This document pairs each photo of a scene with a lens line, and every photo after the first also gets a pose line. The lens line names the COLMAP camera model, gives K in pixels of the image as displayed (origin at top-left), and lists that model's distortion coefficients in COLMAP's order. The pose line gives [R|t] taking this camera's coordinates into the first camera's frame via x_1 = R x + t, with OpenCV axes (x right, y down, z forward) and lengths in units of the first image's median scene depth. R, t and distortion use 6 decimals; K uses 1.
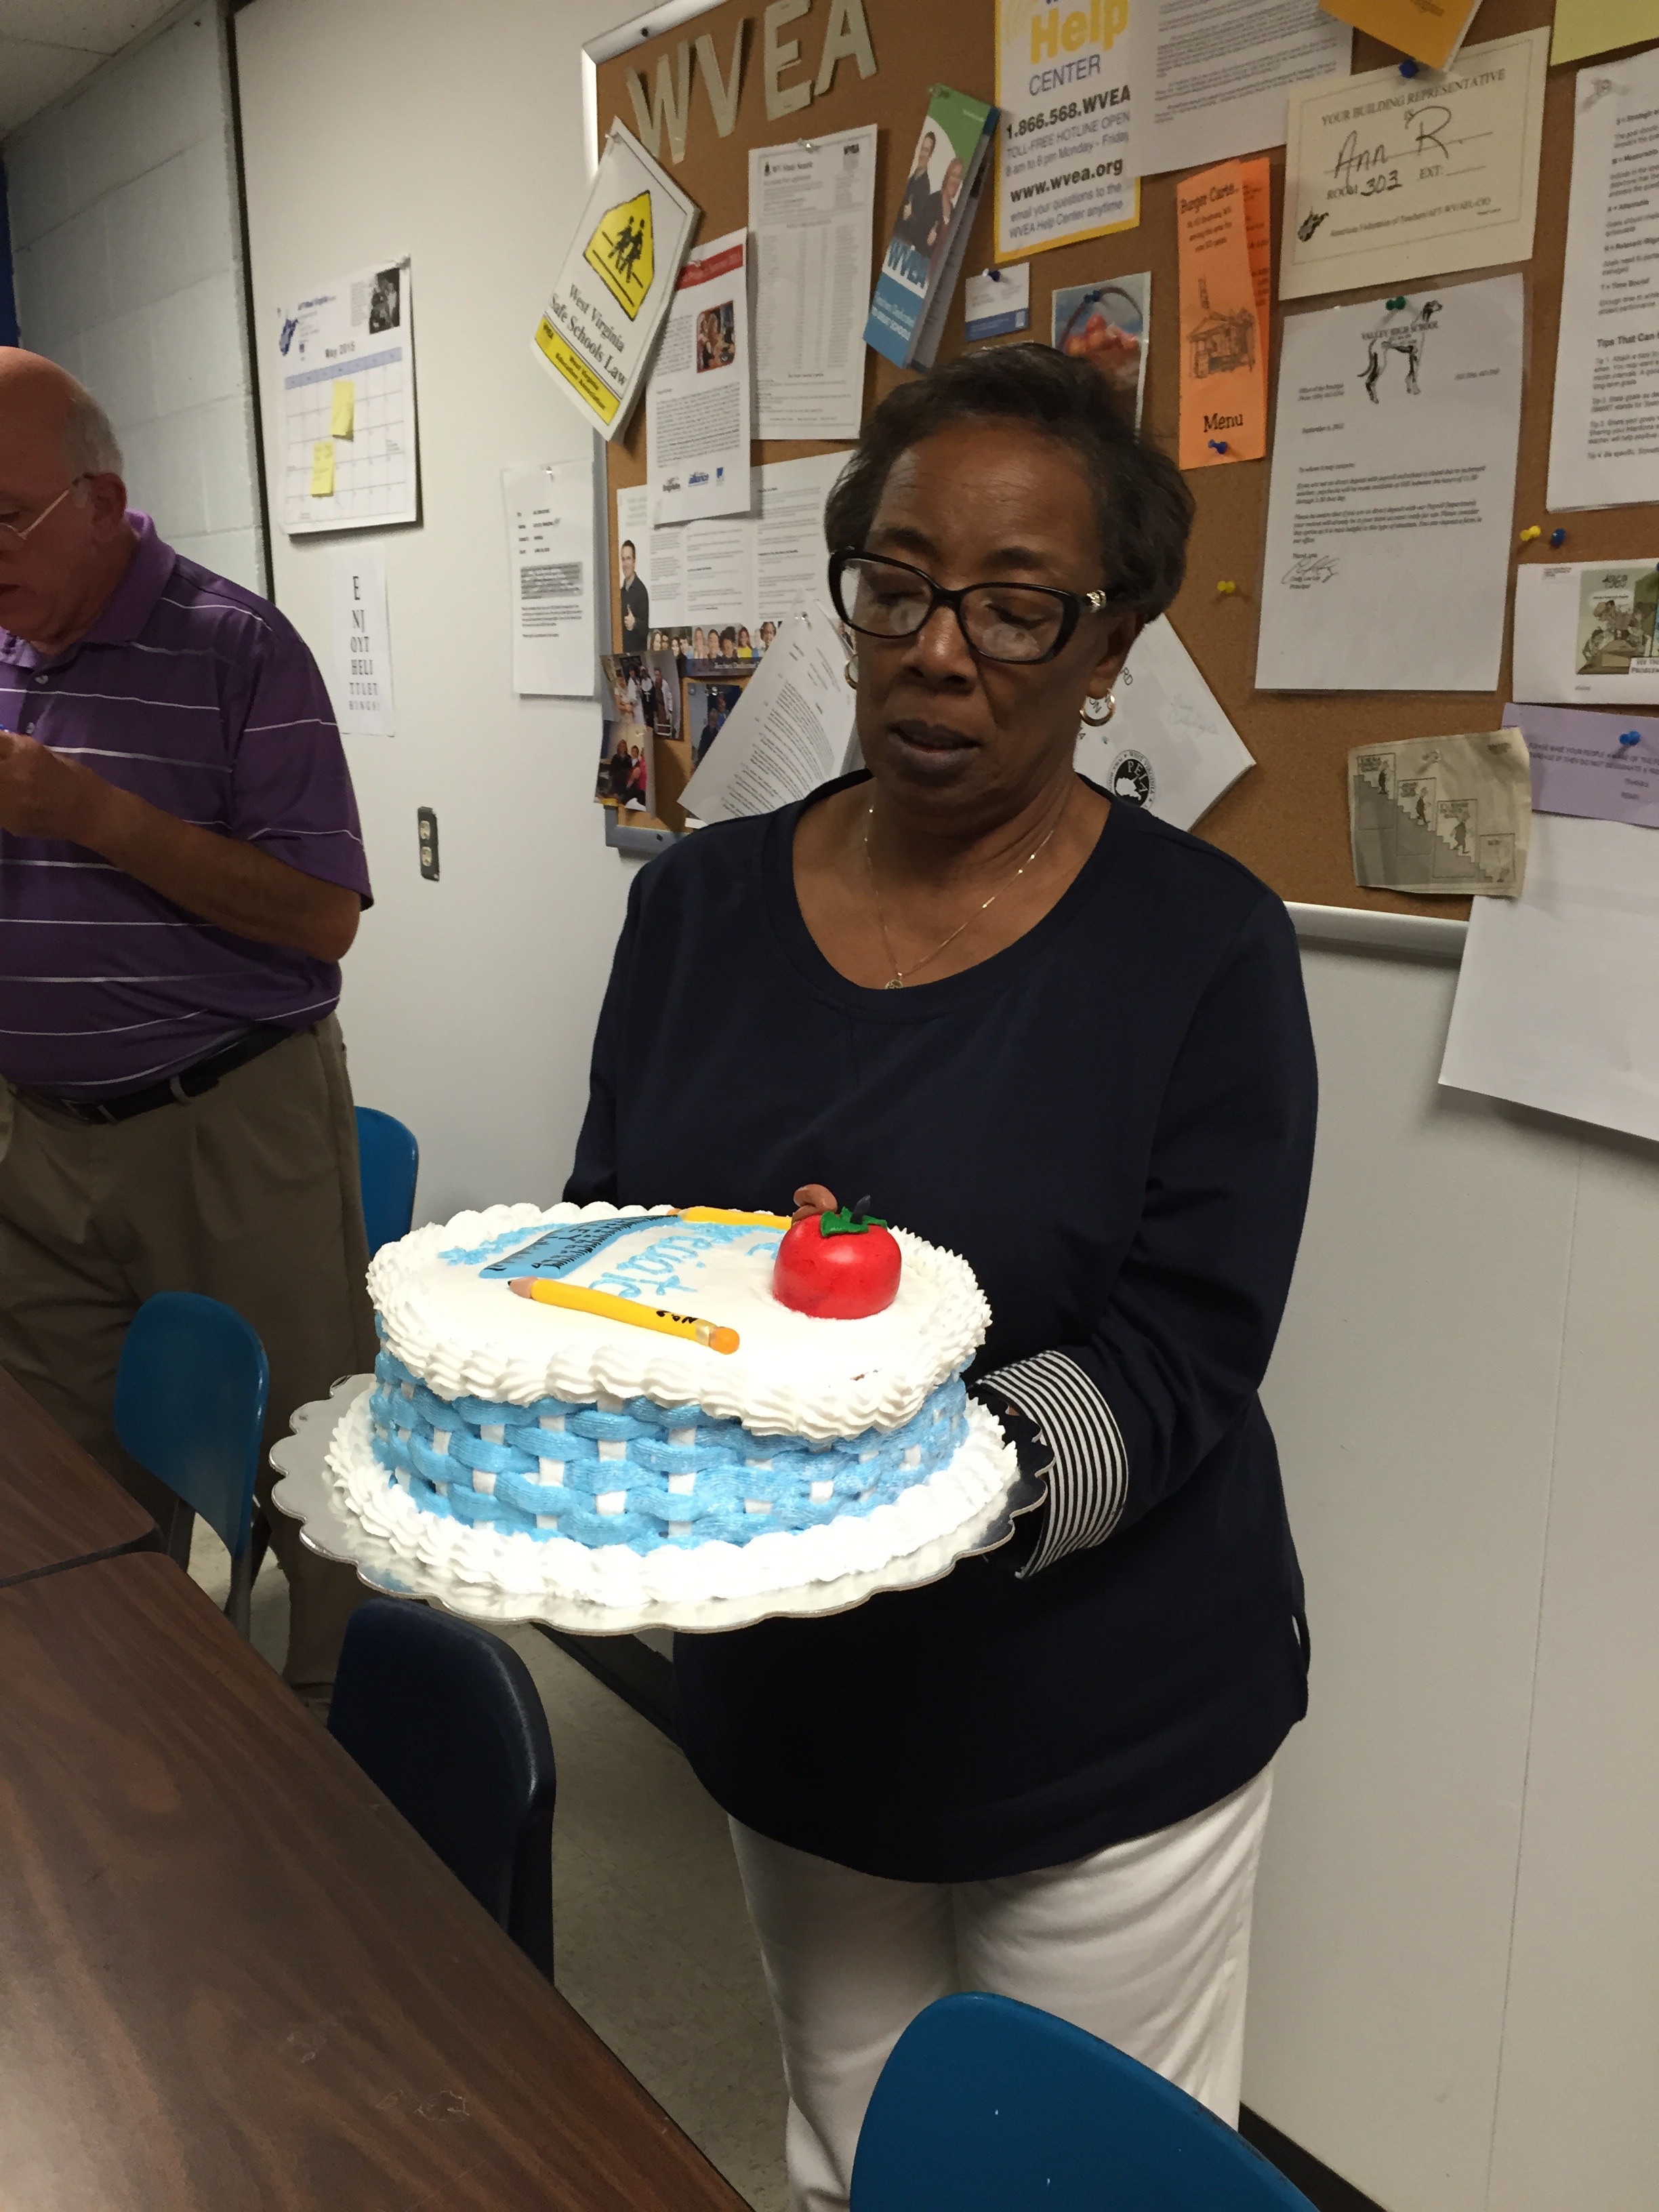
lens RADIAL K [[1931.7, 0, 829.5], [0, 1931.7, 1106.0], [0, 0, 1]] dist [0.090288, -0.165921]
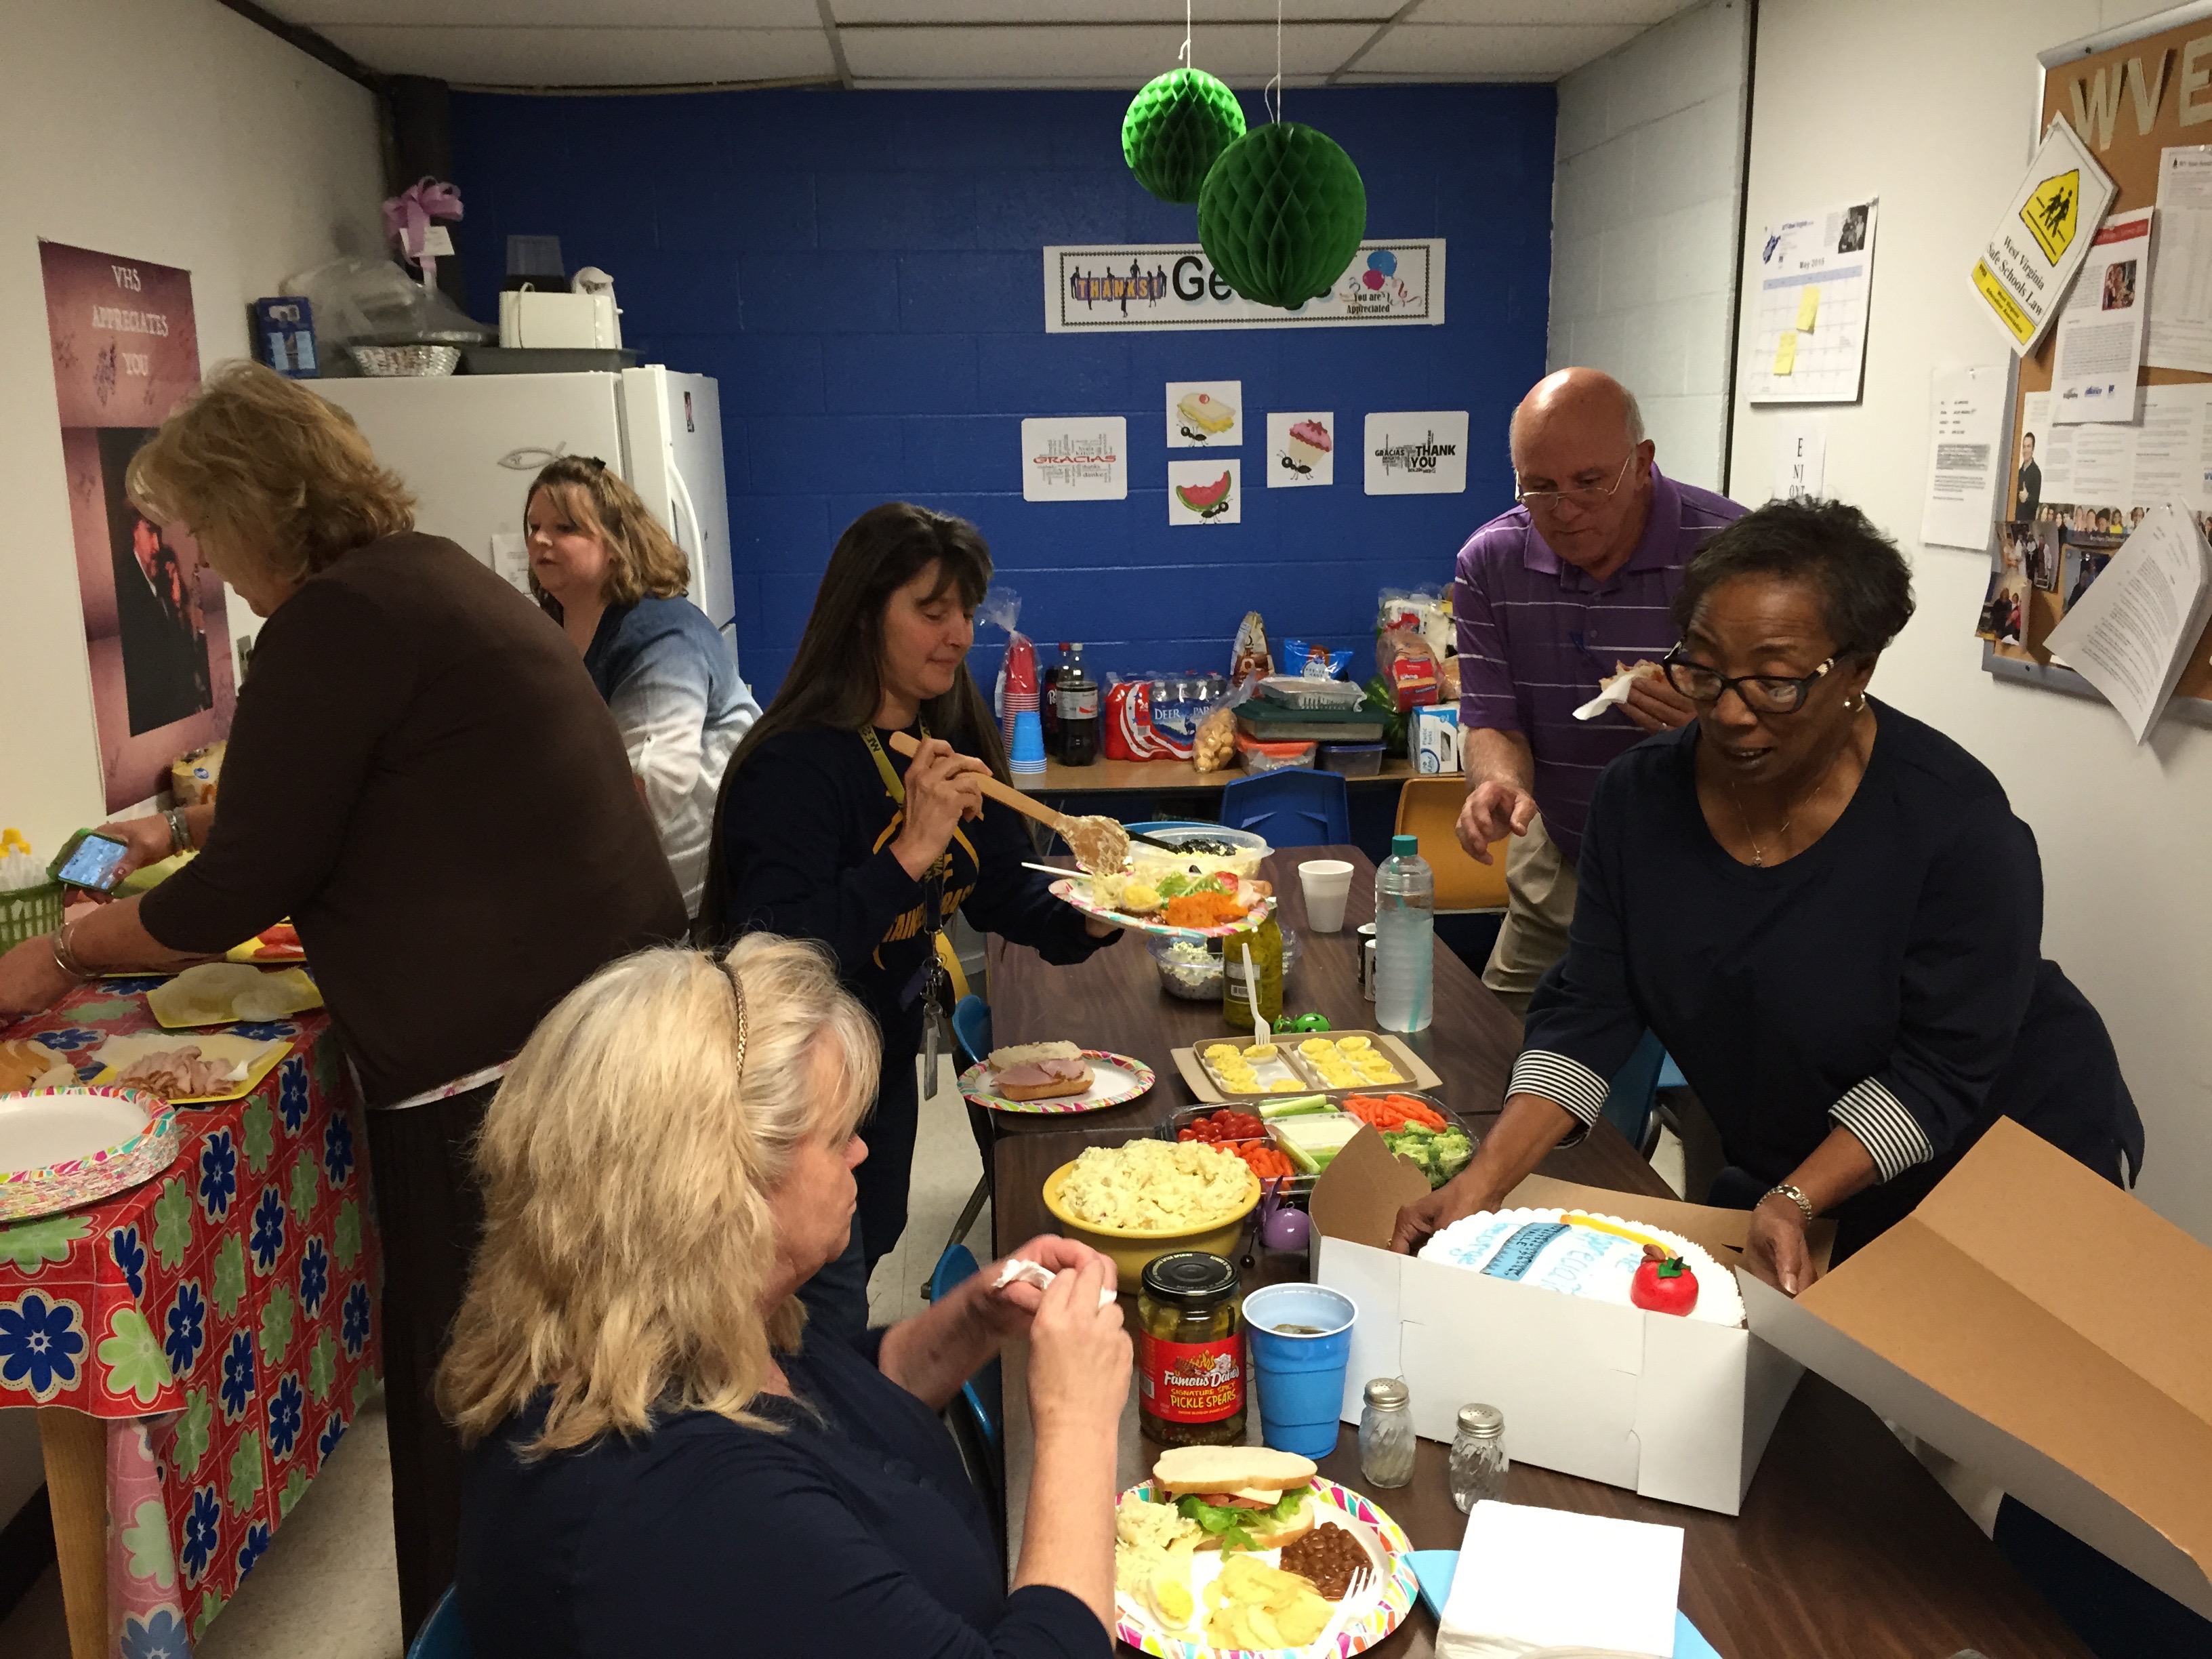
lens RADIAL K [[1891.6, 0, 1106.0], [0, 1891.6, 829.5], [0, 0, 1]] dist [0.010069, -0.058069]
pose [[0.842037, 0.114547, -0.527117, 0.067559], [-0.124036, 0.992124, 0.017457, 0.015434], [0.524965, 0.050682, 0.849614, -0.341170]]
